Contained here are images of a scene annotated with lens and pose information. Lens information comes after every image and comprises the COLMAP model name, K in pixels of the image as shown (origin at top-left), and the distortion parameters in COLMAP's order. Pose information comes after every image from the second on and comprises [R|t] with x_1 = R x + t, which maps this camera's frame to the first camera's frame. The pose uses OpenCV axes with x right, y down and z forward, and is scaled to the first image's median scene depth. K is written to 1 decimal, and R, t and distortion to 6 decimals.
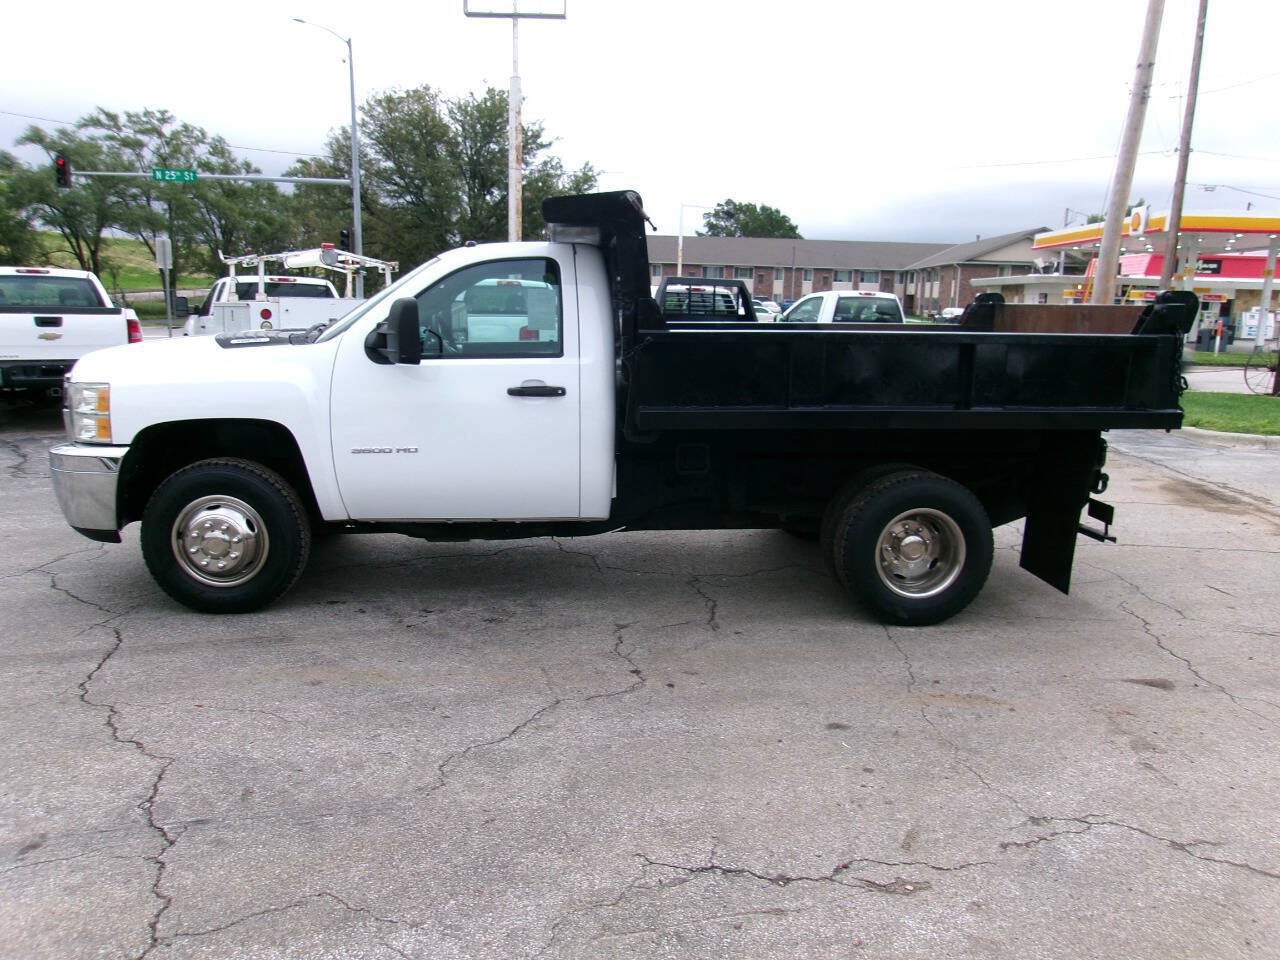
lens RADIAL K [[994.3, 0, 643.7], [0, 994.3, 479.7], [0, 0, 1]] dist [-0.032475, 0.075841]
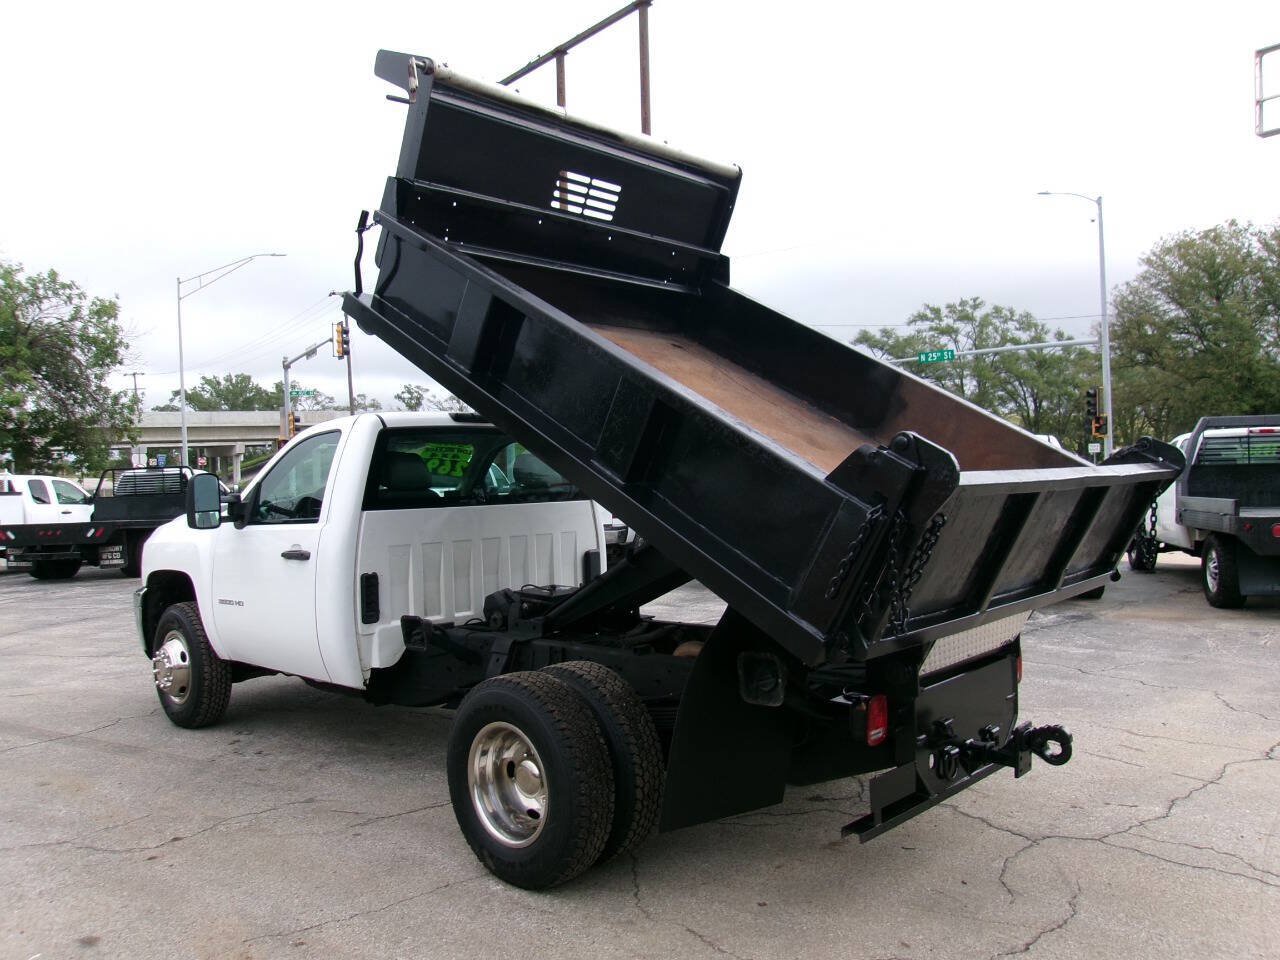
lens RADIAL K [[996.1, 0, 643.6], [0, 996.1, 479.4], [0, 0, 1]] dist [-0.034706, 0.068084]
pose [[0.673561, -0.034577, -0.738322, 0.814709], [-0.087979, 0.988053, -0.126534, -0.059626], [0.733877, 0.150185, 0.662472, 0.491175]]
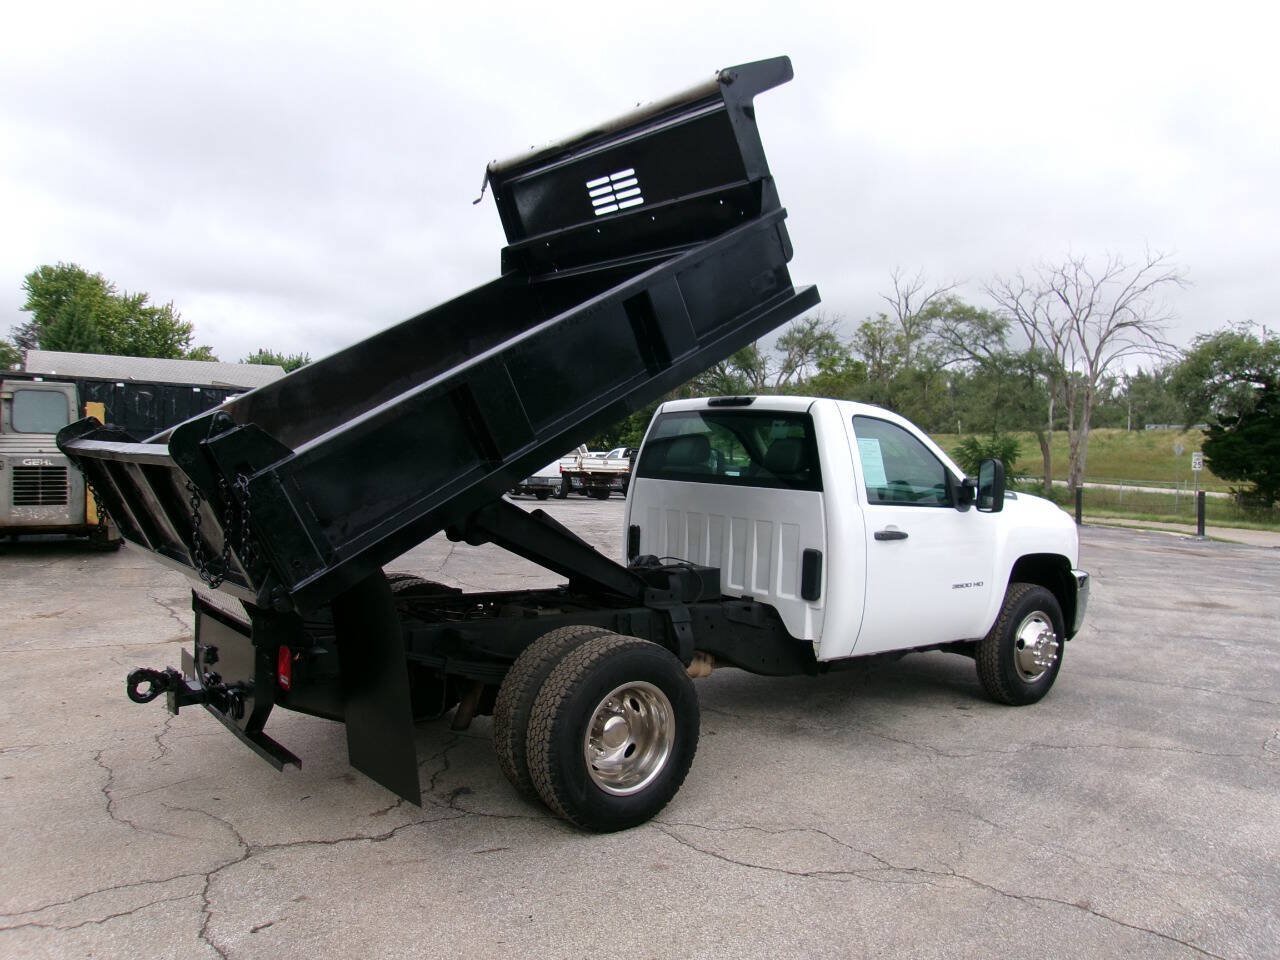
lens RADIAL K [[996.1, 0, 643.6], [0, 996.1, 479.4], [0, 0, 1]] dist [-0.034706, 0.068084]
pose [[-0.833462, -0.037424, -0.551308, 0.618705], [-0.150144, 0.975505, 0.160768, -0.311746], [0.531787, 0.216770, -0.818666, 1.877867]]
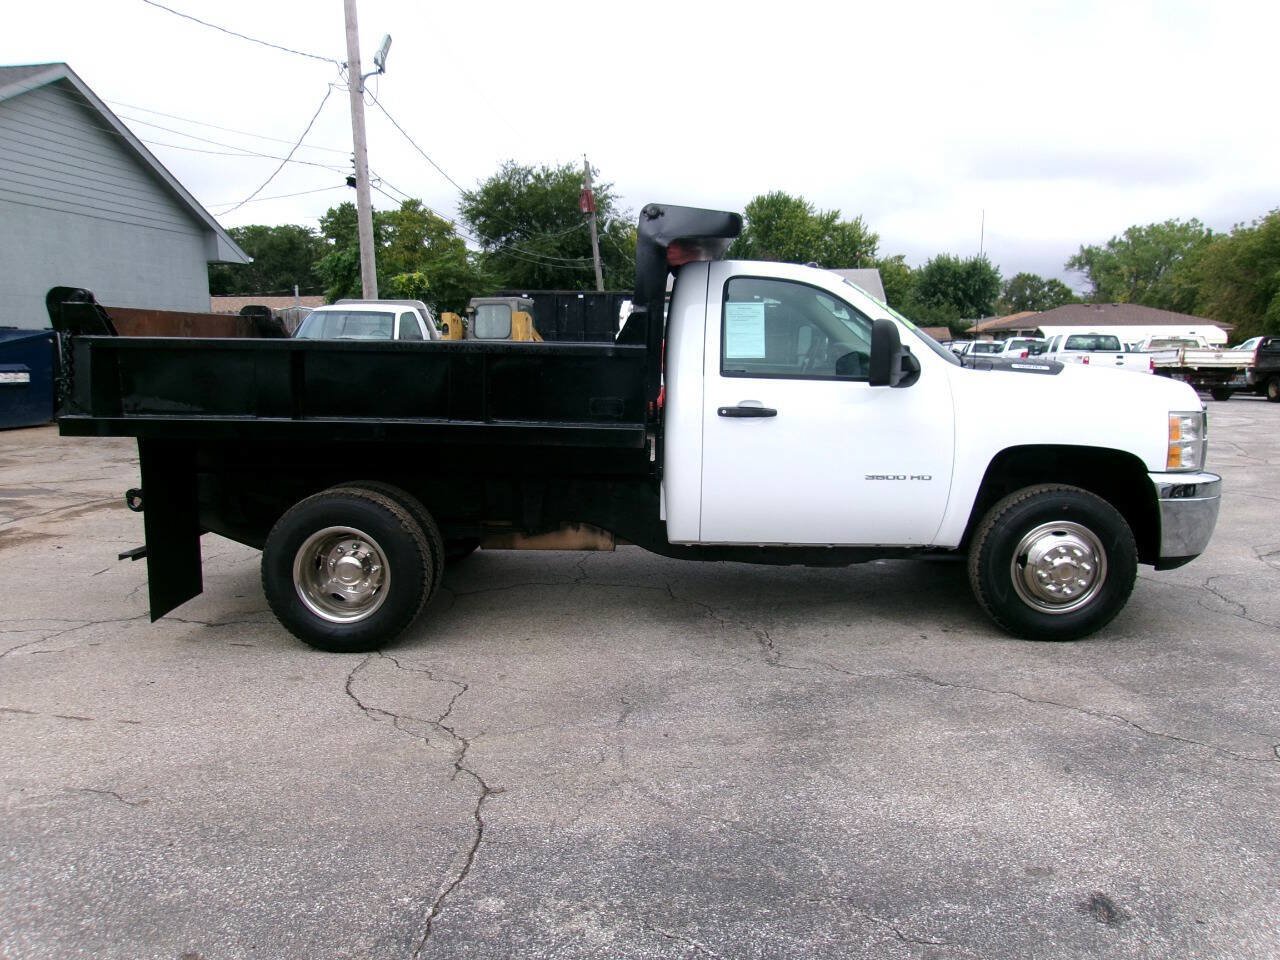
lens RADIAL K [[996.1, 0, 643.6], [0, 996.1, 479.4], [0, 0, 1]] dist [-0.034706, 0.068084]
pose [[-0.994451, -0.039456, 0.097517, -0.119482], [-0.007347, 0.950782, 0.309775, -0.348477], [-0.104939, 0.307339, -0.945796, 2.062832]]
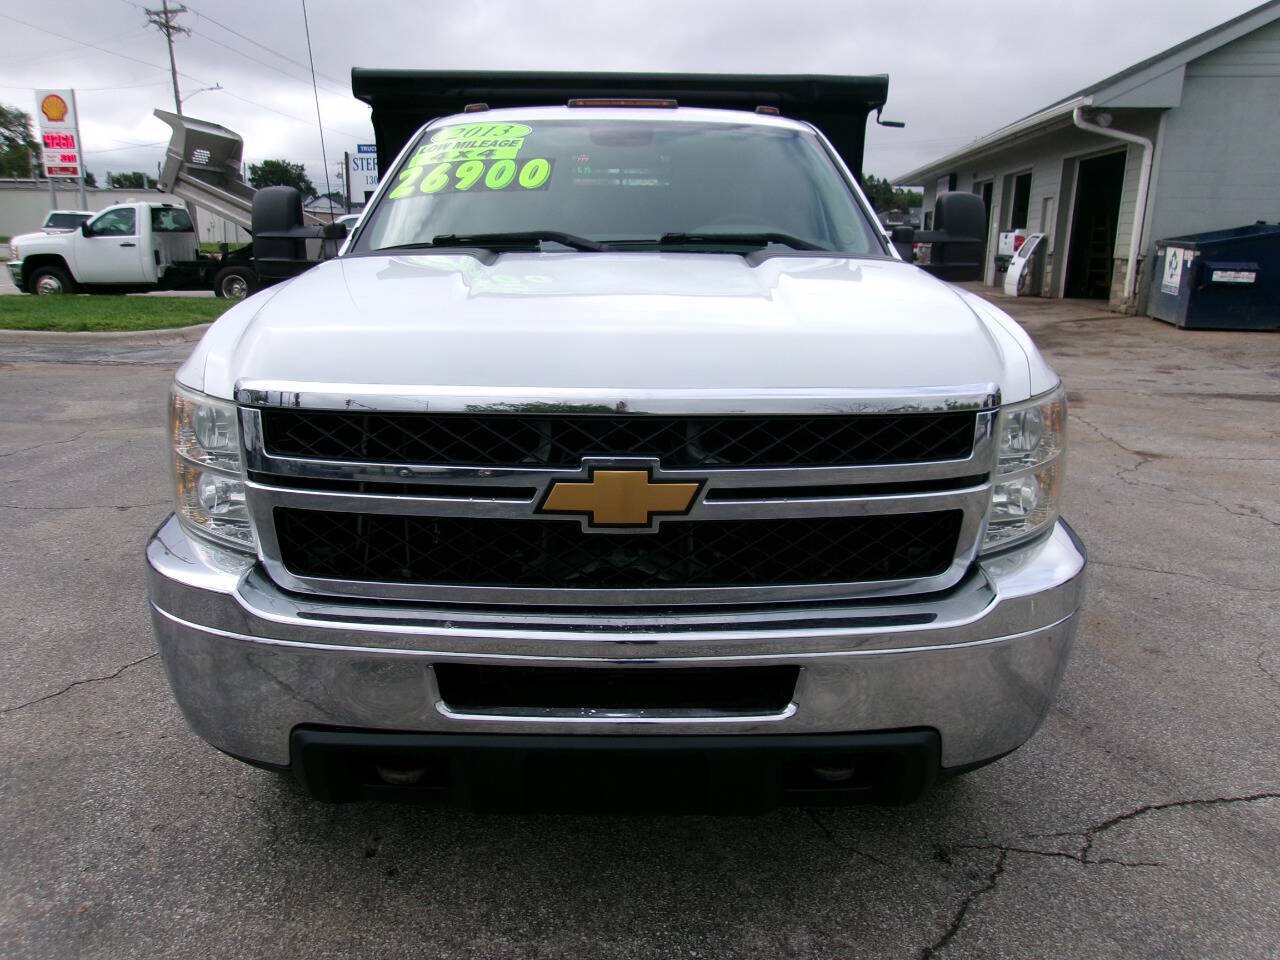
lens RADIAL K [[996.1, 0, 643.6], [0, 996.1, 479.4], [0, 0, 1]] dist [-0.034706, 0.068084]
pose [[0.067814, -0.264074, 0.962115, -0.848923], [0.162858, 0.954331, 0.250458, -0.166984], [-0.984316, 0.139704, 0.107724, 0.972172]]
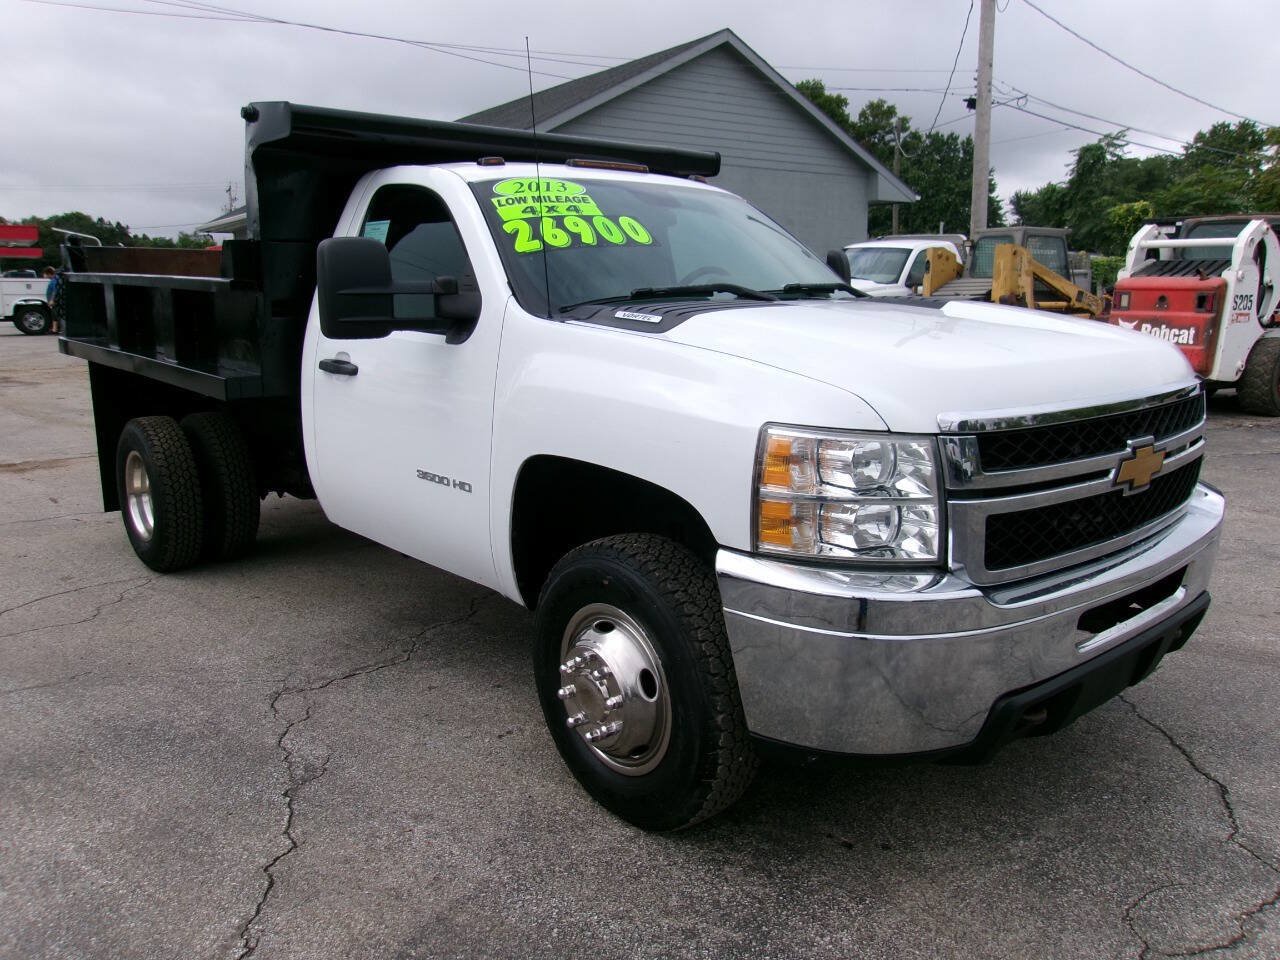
lens RADIAL K [[996.1, 0, 643.6], [0, 996.1, 479.4], [0, 0, 1]] dist [-0.034706, 0.068084]
pose [[-0.597616, -0.180049, 0.781305, -0.767410], [0.124845, 0.941678, 0.312500, -0.247111], [-0.792003, 0.284297, -0.540283, 1.434726]]
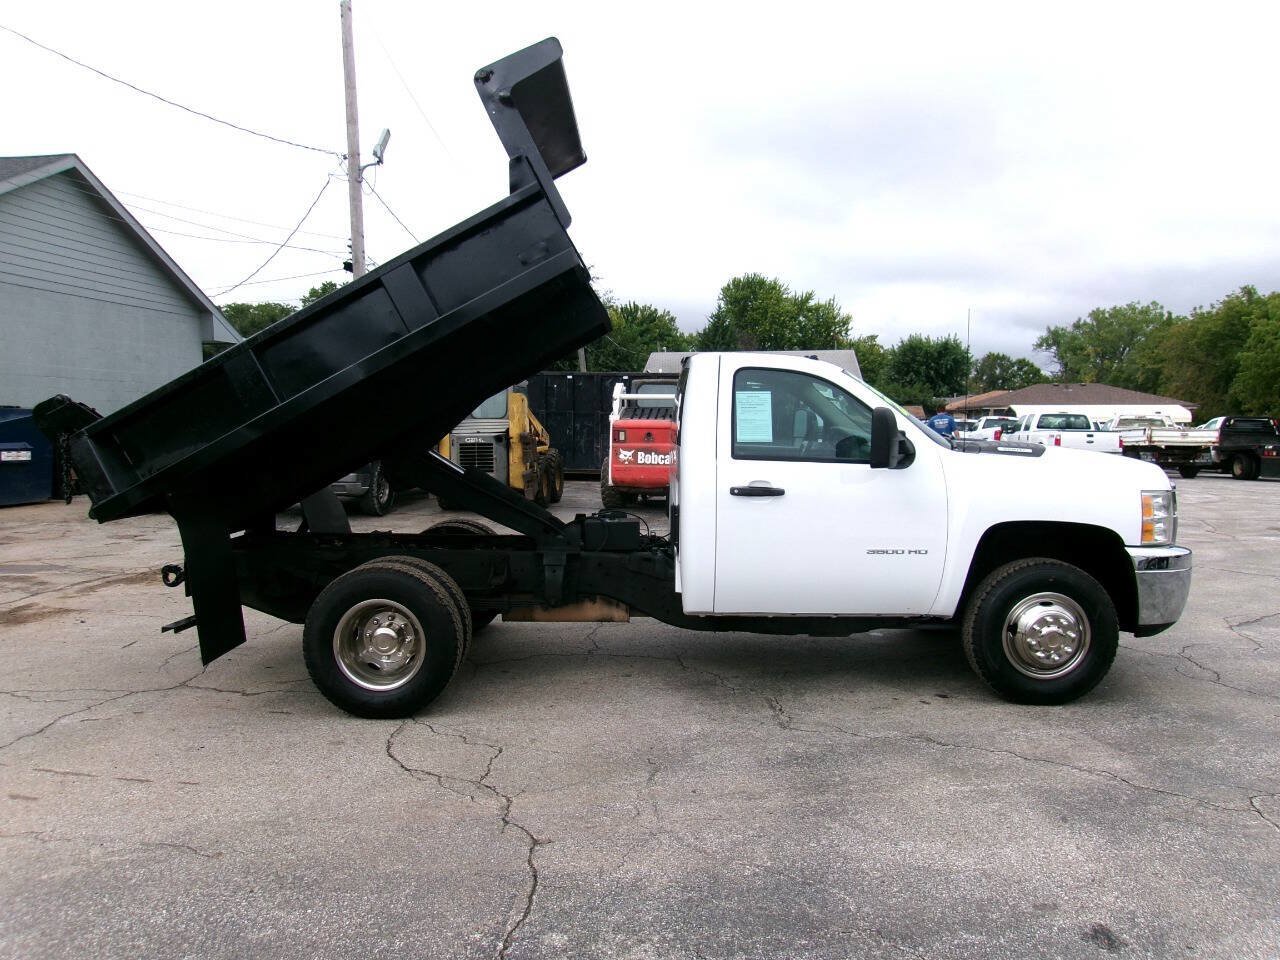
lens RADIAL K [[996.1, 0, 643.6], [0, 996.1, 479.4], [0, 0, 1]] dist [-0.034706, 0.068084]
pose [[-0.996506, -0.032172, 0.077076, -0.087559], [-0.013133, 0.971713, 0.235800, -0.368001], [-0.082482, 0.233964, -0.968740, 2.131428]]
